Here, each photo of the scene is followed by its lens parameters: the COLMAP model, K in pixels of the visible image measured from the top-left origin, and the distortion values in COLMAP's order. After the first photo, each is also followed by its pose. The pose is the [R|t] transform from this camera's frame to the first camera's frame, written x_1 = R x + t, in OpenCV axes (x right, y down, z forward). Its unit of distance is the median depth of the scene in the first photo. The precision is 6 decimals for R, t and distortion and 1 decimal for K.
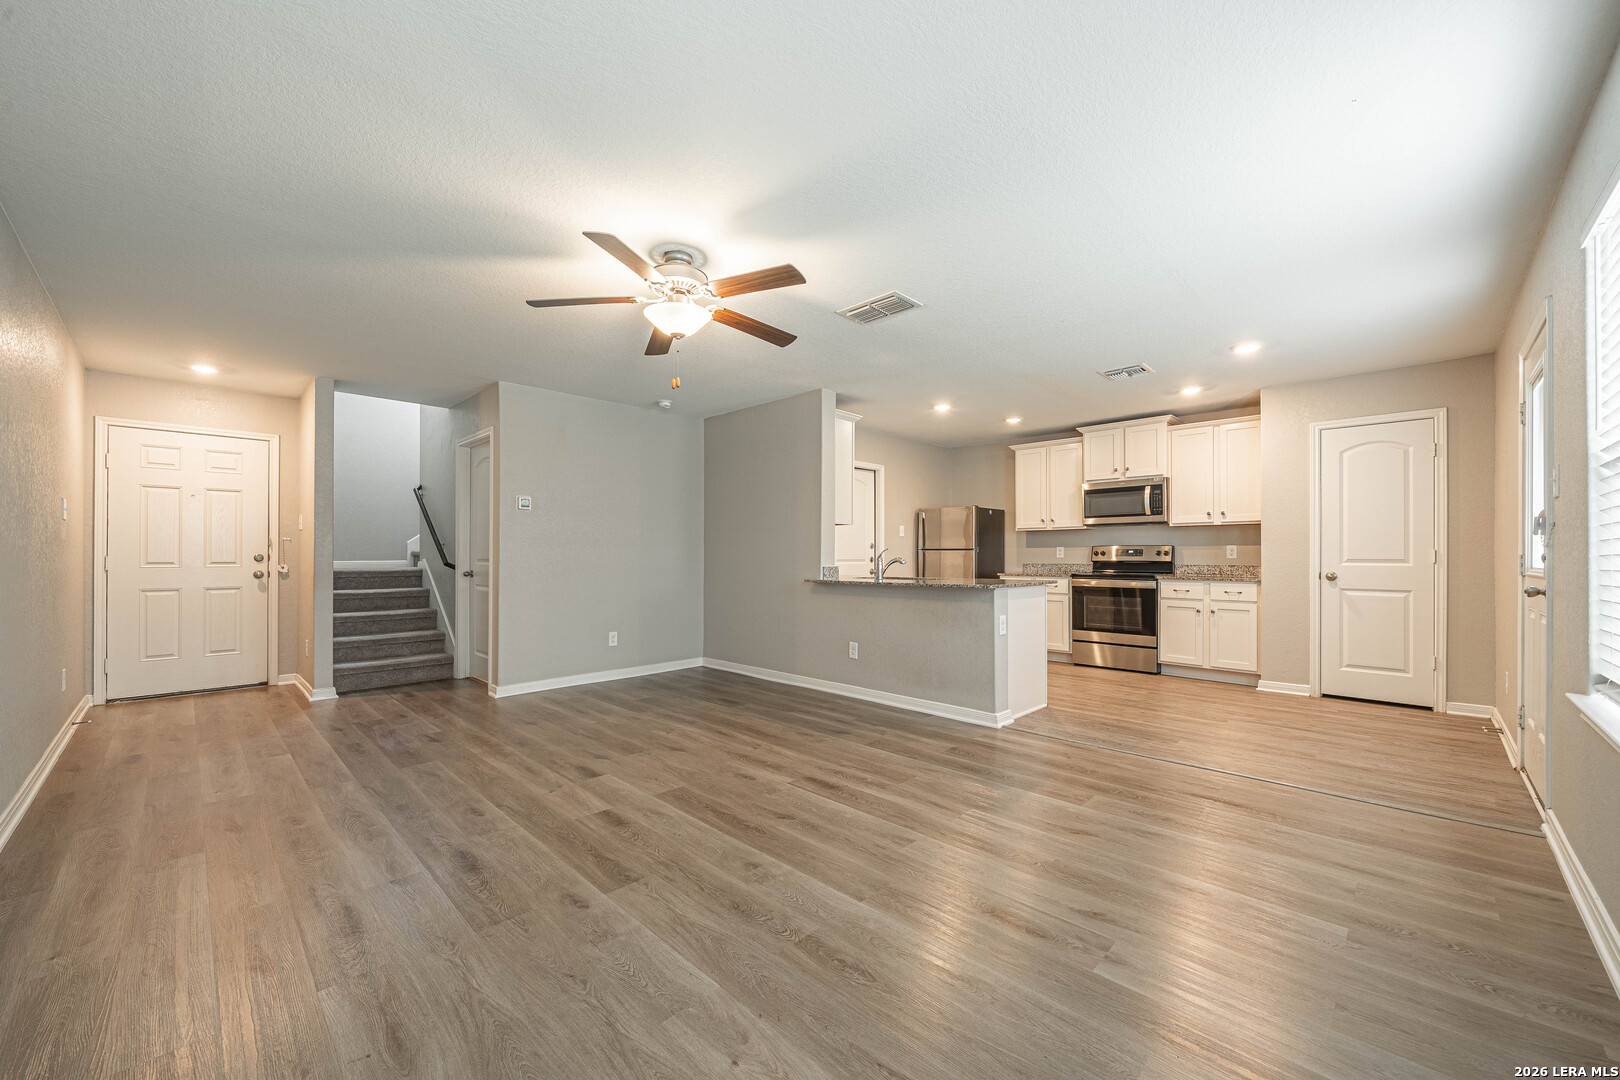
lens RADIAL K [[608.4, 0, 801.6], [0, 608.4, 549.0], [0, 0, 1]] dist [-0.007224, -0.000503]
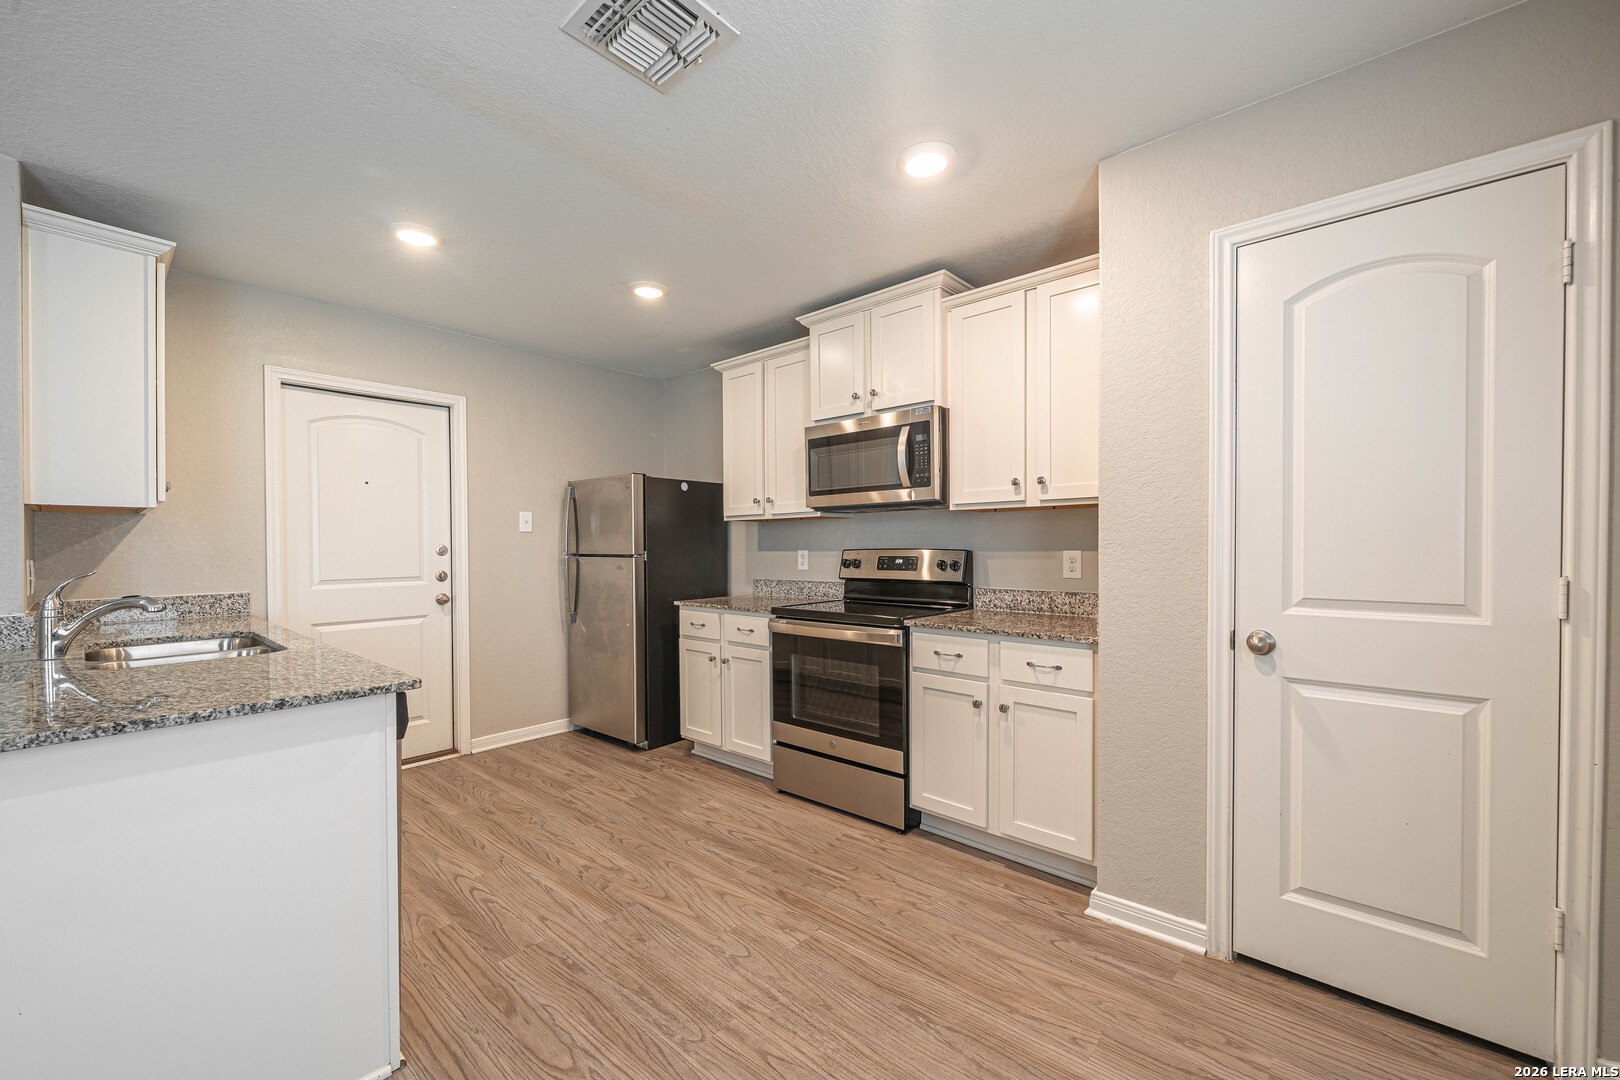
lens RADIAL K [[640.4, 0, 800.7], [0, 640.4, 548.5], [0, 0, 1]] dist [-0.004023, -0.000284]
pose [[0.998173, -0.004925, 0.060217, 0.475115], [0.004072, 0.999890, 0.014285, -0.015762], [-0.060280, -0.014014, 0.998083, 0.521966]]
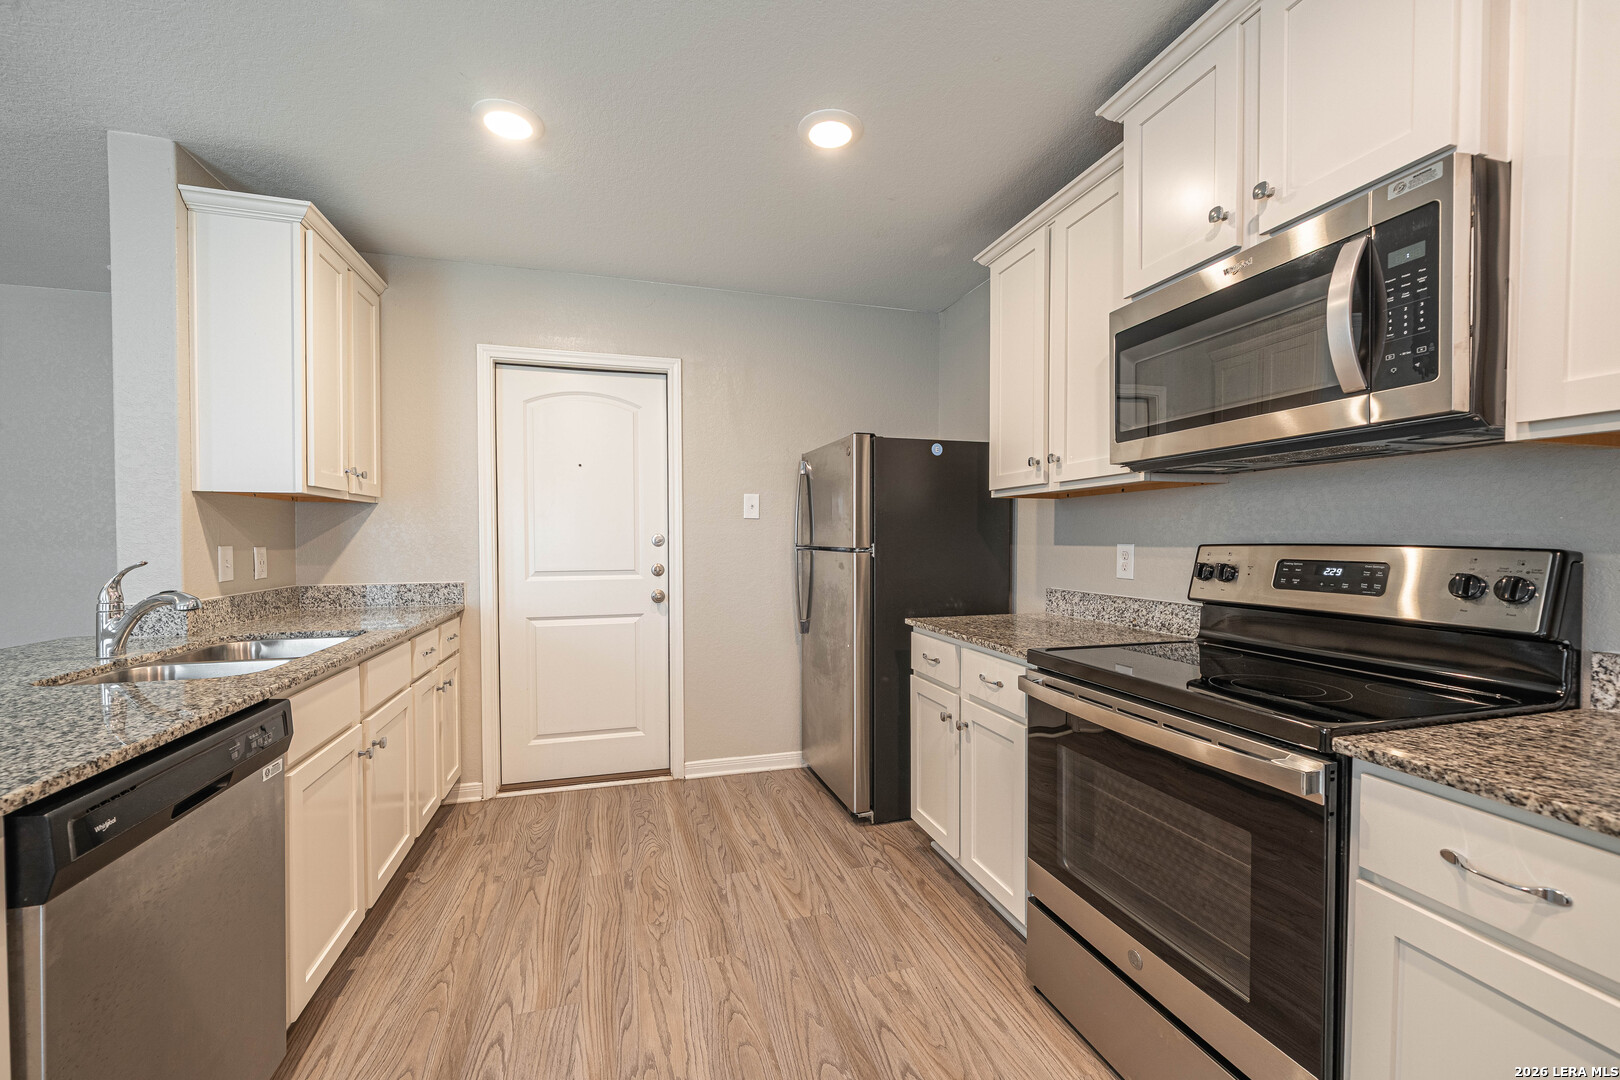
lens RADIAL K [[640.4, 0, 802.3], [0, 640.4, 551.4], [0, 0, 1]] dist [-0.004023, -0.000284]
pose [[0.875562, 0.010997, -0.482981, 0.536210], [0.004295, 0.999524, 0.030544, -0.012940], [0.483087, -0.028818, 0.875098, 0.766614]]
